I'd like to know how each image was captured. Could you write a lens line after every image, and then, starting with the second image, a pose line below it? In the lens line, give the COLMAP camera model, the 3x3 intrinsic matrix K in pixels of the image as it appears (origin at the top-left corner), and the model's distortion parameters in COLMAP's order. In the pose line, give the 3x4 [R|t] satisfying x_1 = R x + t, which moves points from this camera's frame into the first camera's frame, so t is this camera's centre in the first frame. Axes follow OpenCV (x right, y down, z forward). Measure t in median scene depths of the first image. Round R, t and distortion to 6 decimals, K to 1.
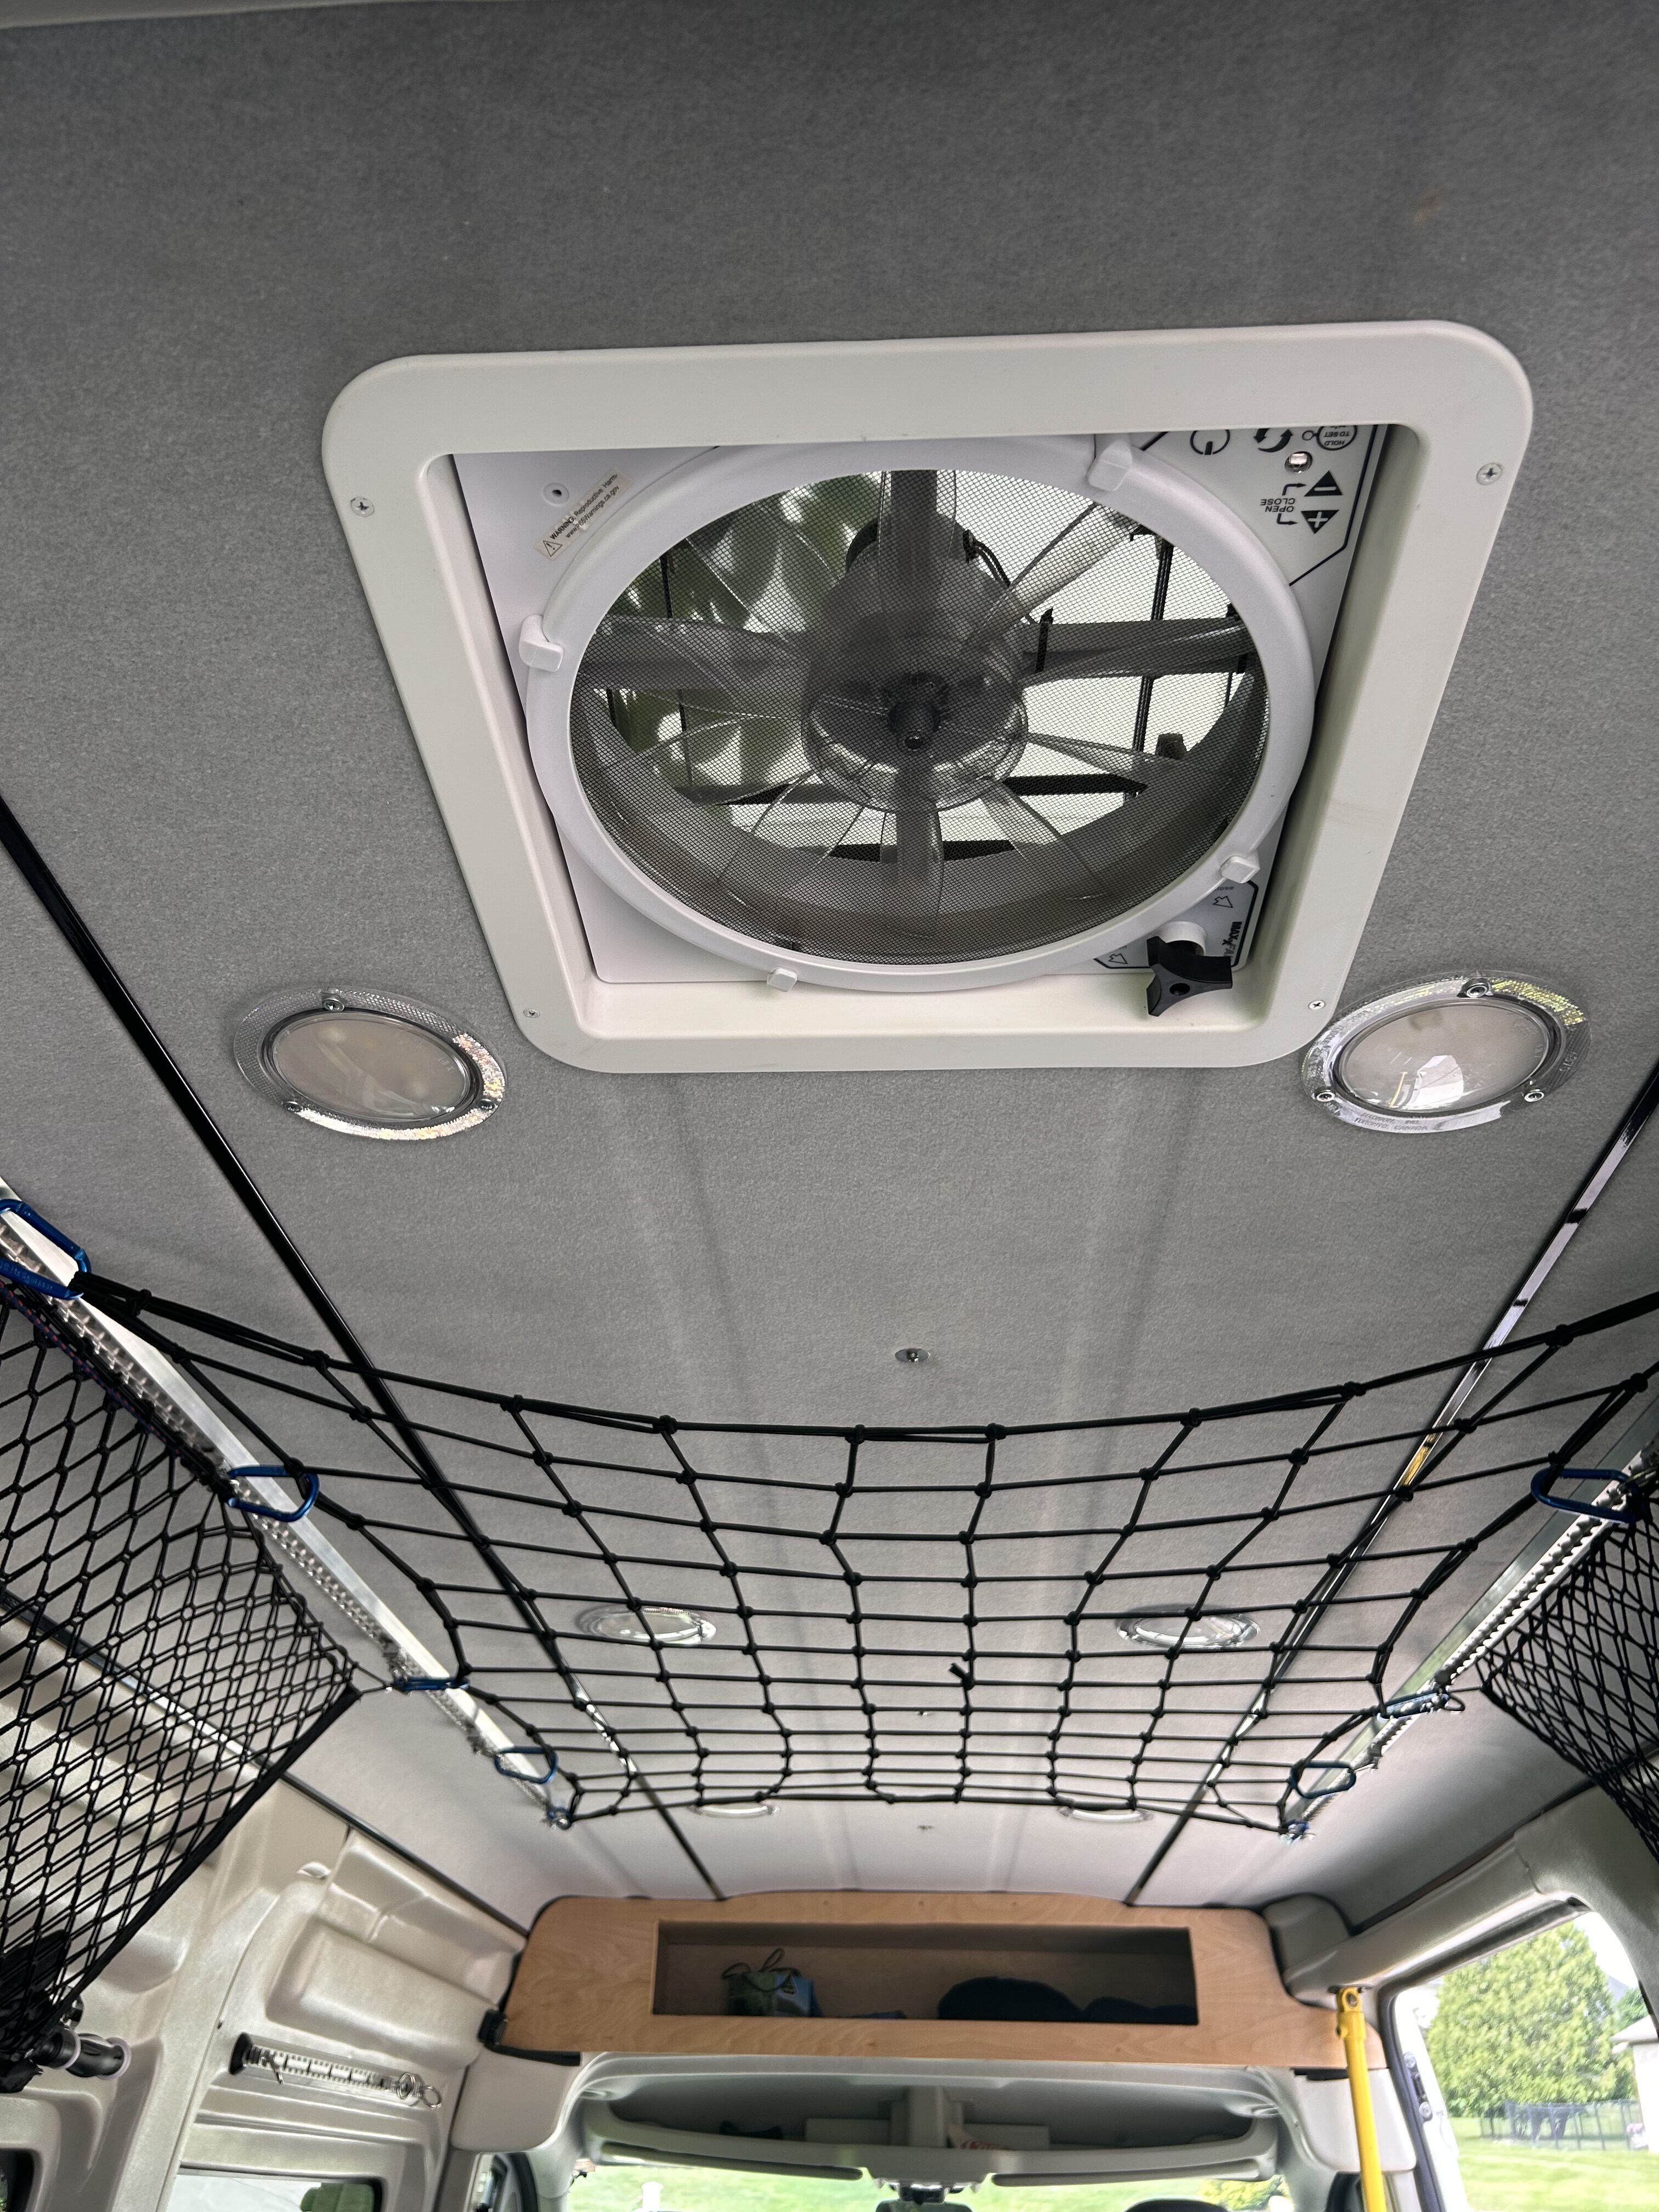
lens RADIAL K [[1698.3, 0, 836.7], [0, 1698.3, 1090.7], [0, 0, 1]] dist [-0.010342, -0.003168]
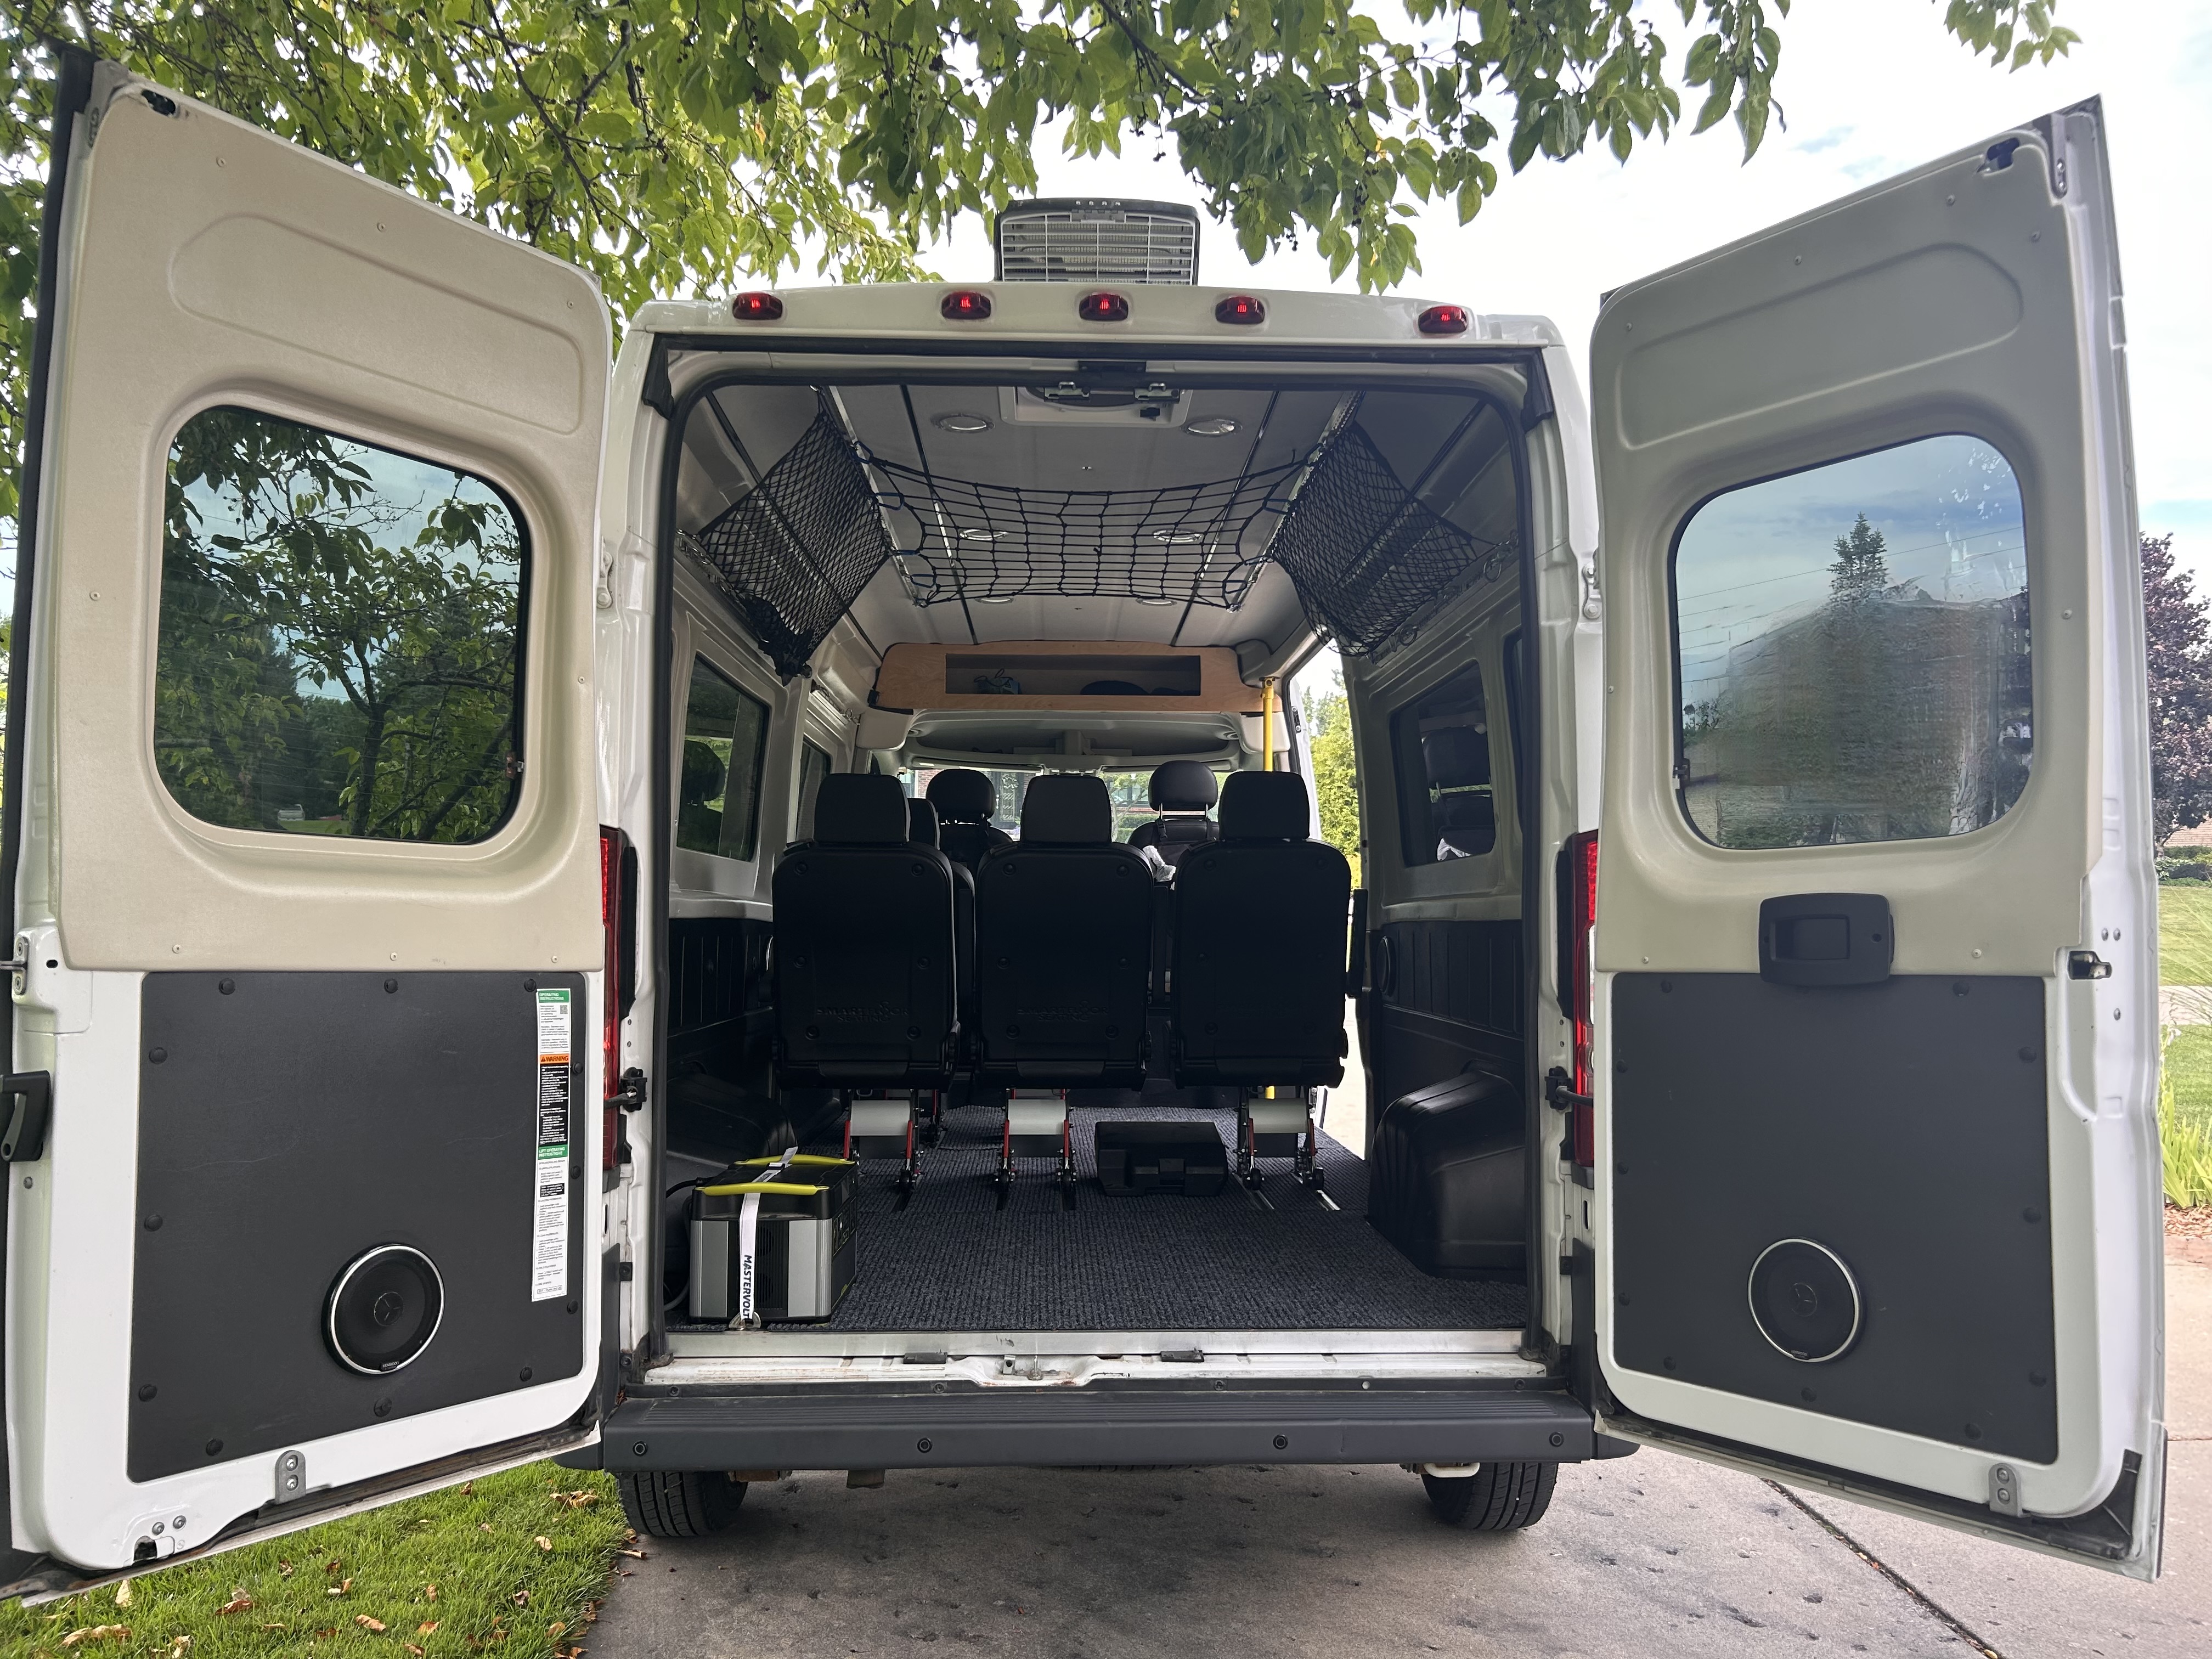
lens RADIAL K [[1698.3, 0, 1109.3], [0, 1698.3, 821.5], [0, 0, 1]] dist [-0.010342, -0.003168]
pose [[0.996820, -0.009327, 0.079137, -0.079814], [-0.030939, 0.869914, 0.492232, -0.388995], [-0.073433, -0.493115, 0.866859, -0.994388]]
